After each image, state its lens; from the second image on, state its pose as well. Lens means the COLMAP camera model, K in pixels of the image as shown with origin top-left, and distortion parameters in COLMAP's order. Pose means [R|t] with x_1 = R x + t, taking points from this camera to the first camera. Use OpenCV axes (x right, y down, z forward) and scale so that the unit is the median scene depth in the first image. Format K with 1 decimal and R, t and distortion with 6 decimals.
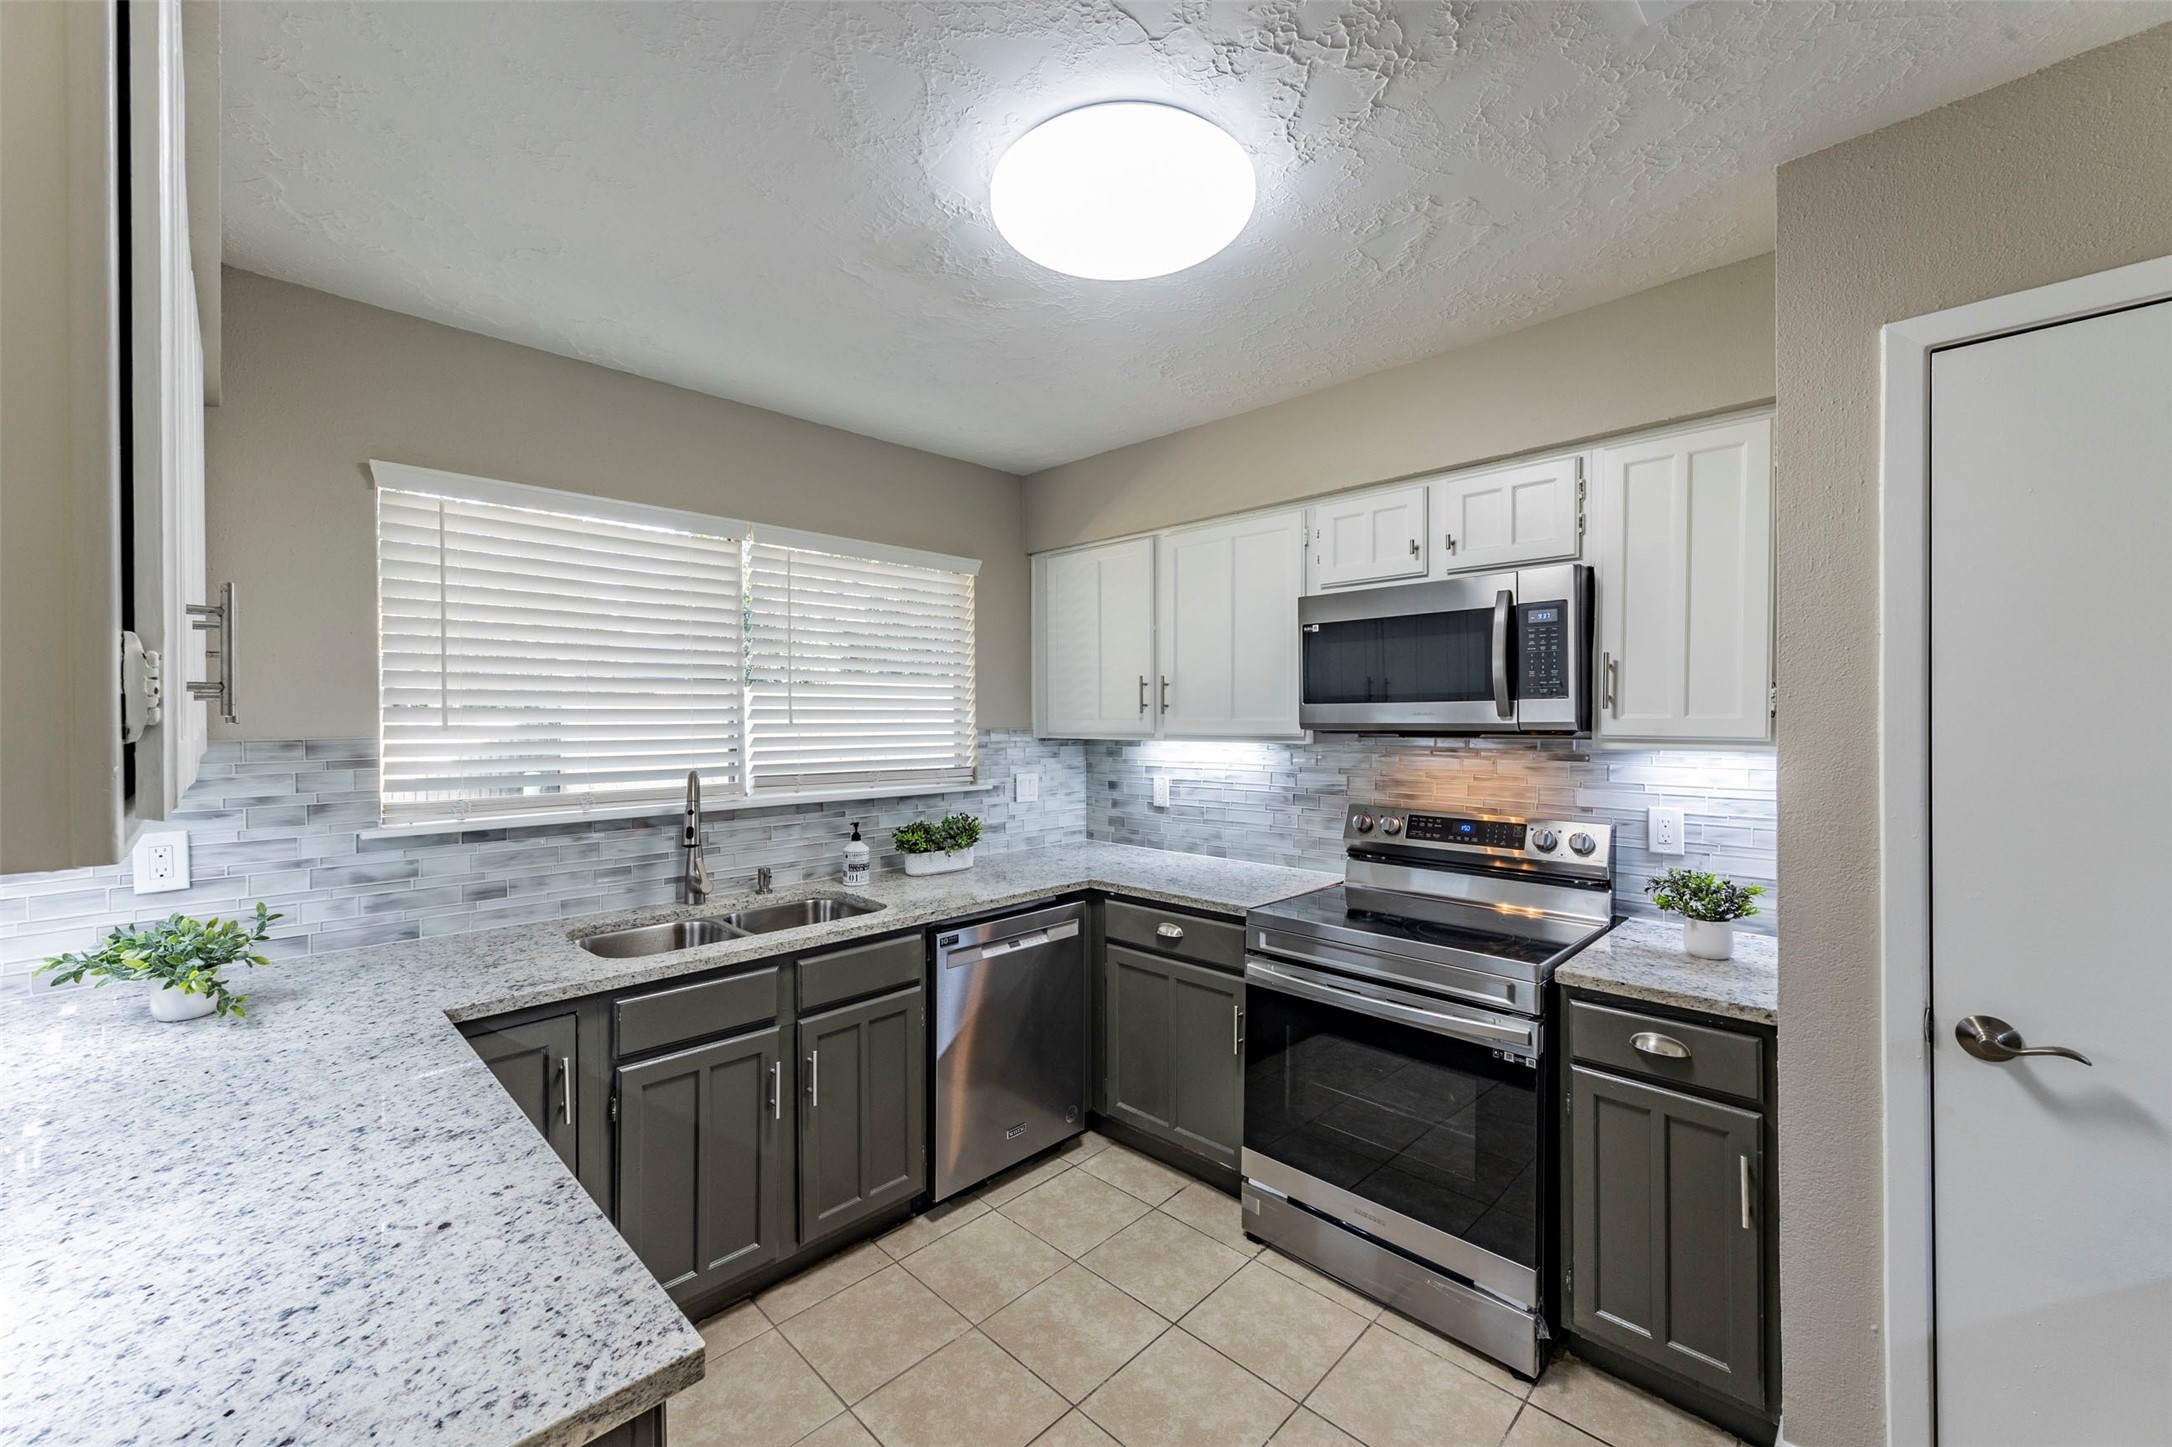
lens RADIAL K [[849.3, 0, 1085.1], [0, 849.3, 721.9], [0, 0, 1]] dist [0.007417, -0.000658]
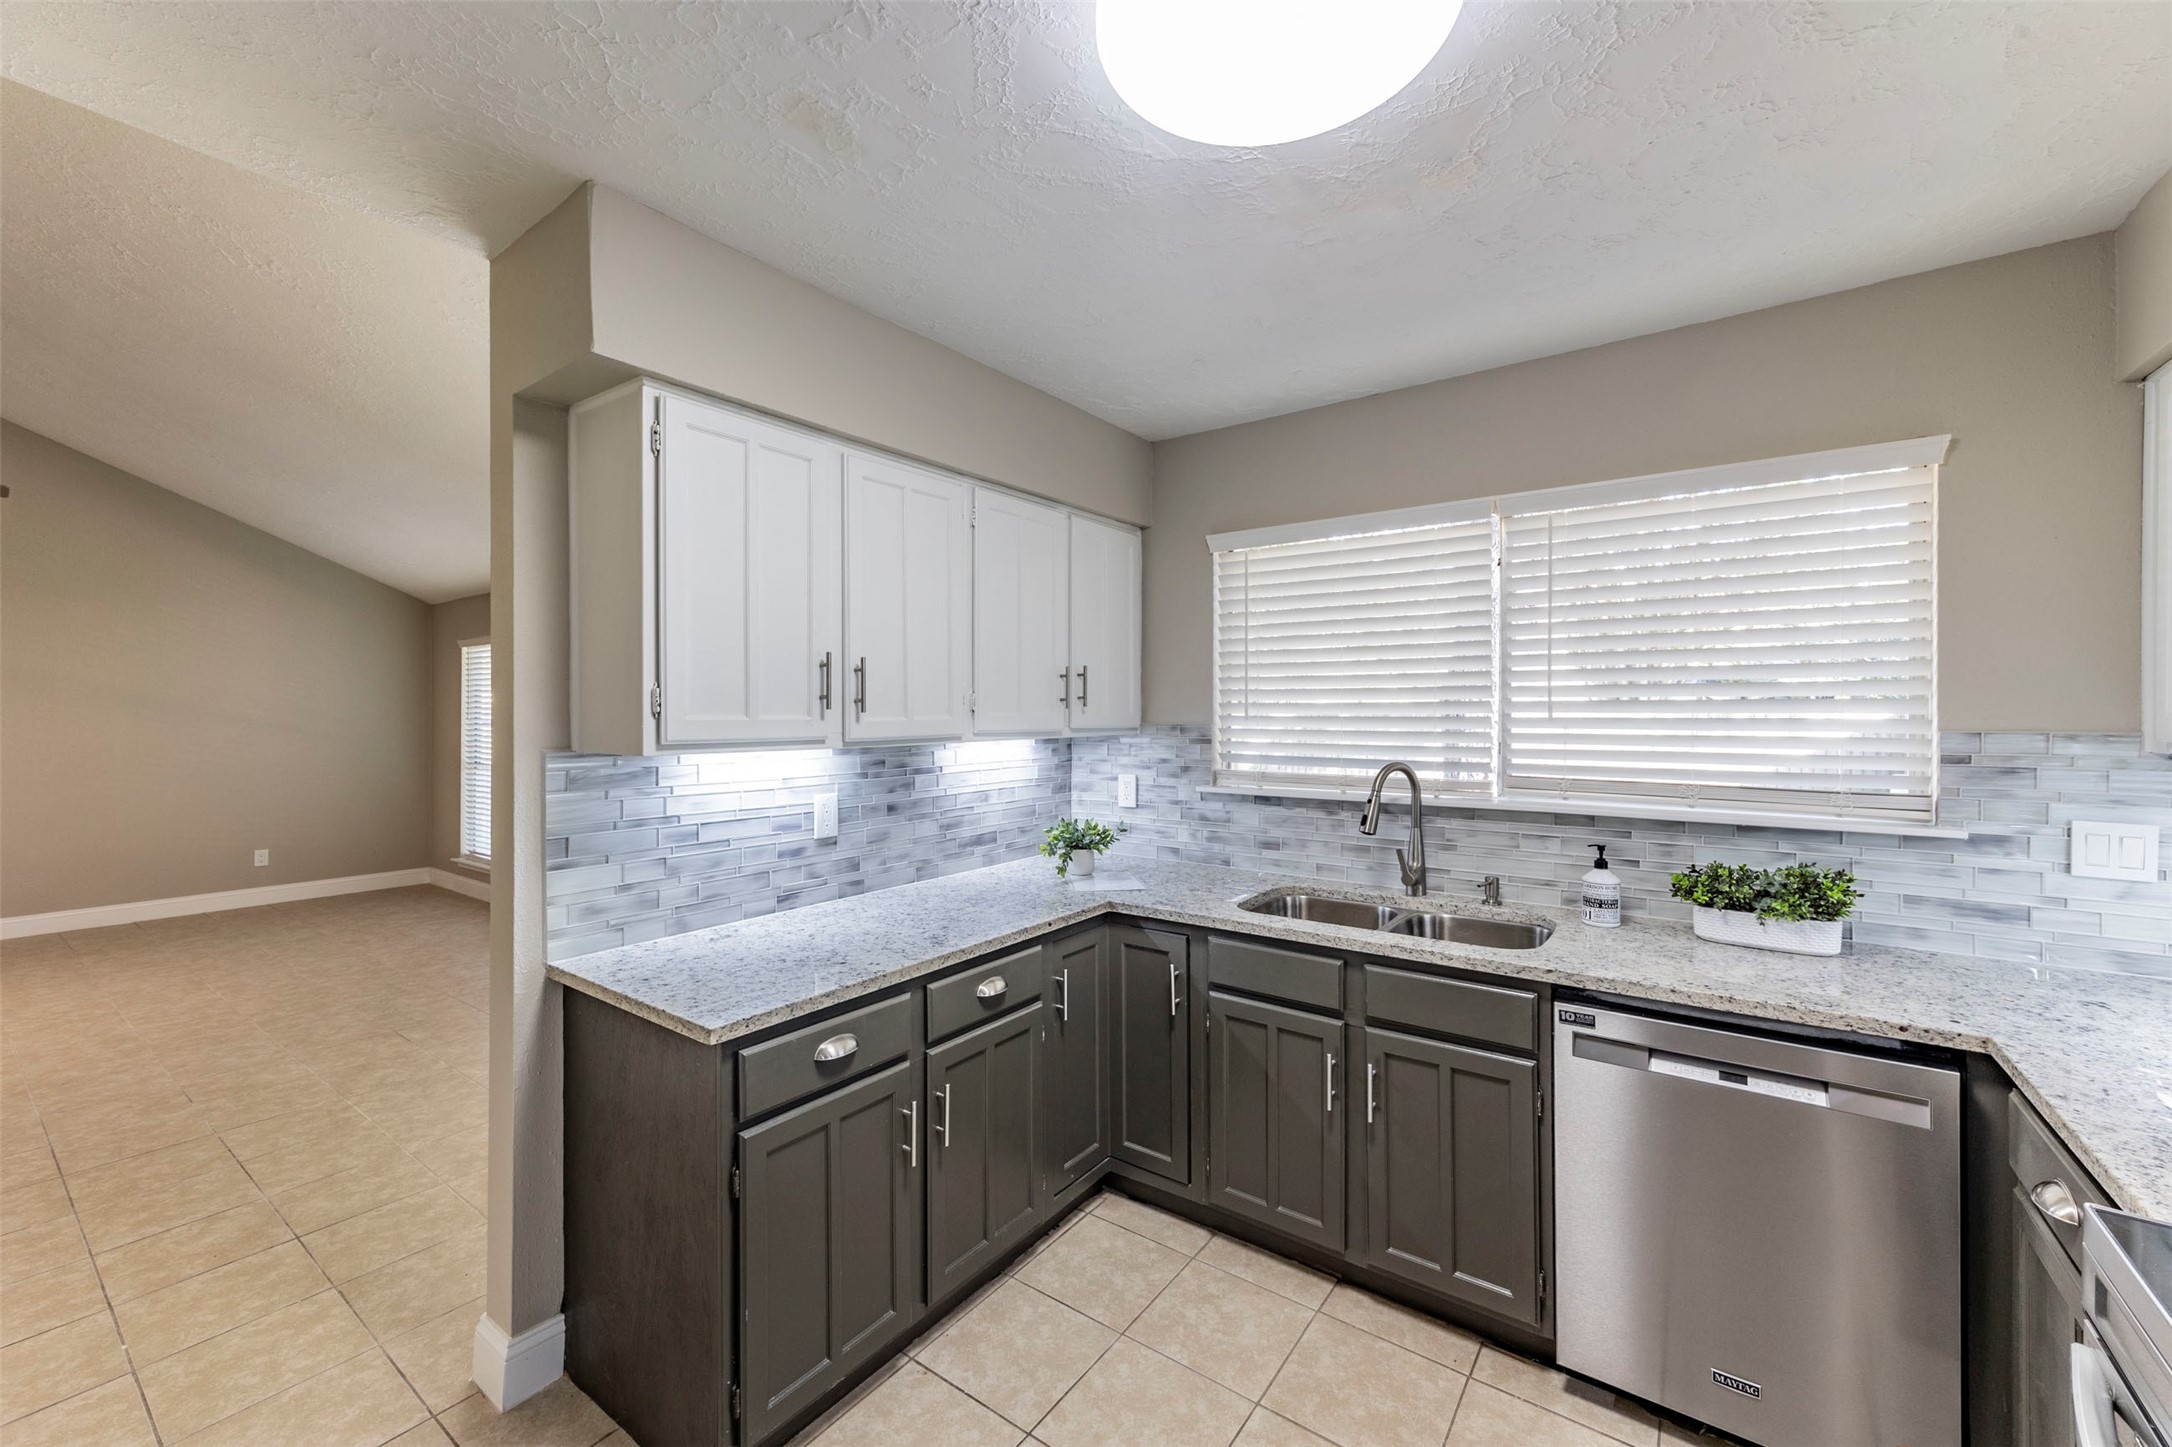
lens RADIAL K [[849.3, 0, 1082.8], [0, 849.3, 714.6], [0, 0, 1]] dist [0.007417, -0.000658]
pose [[0.144629, 0.004579, -0.989475, 0.484130], [-0.004030, 0.999984, 0.004038, -0.002643], [0.989478, 0.003404, 0.144645, 0.466791]]
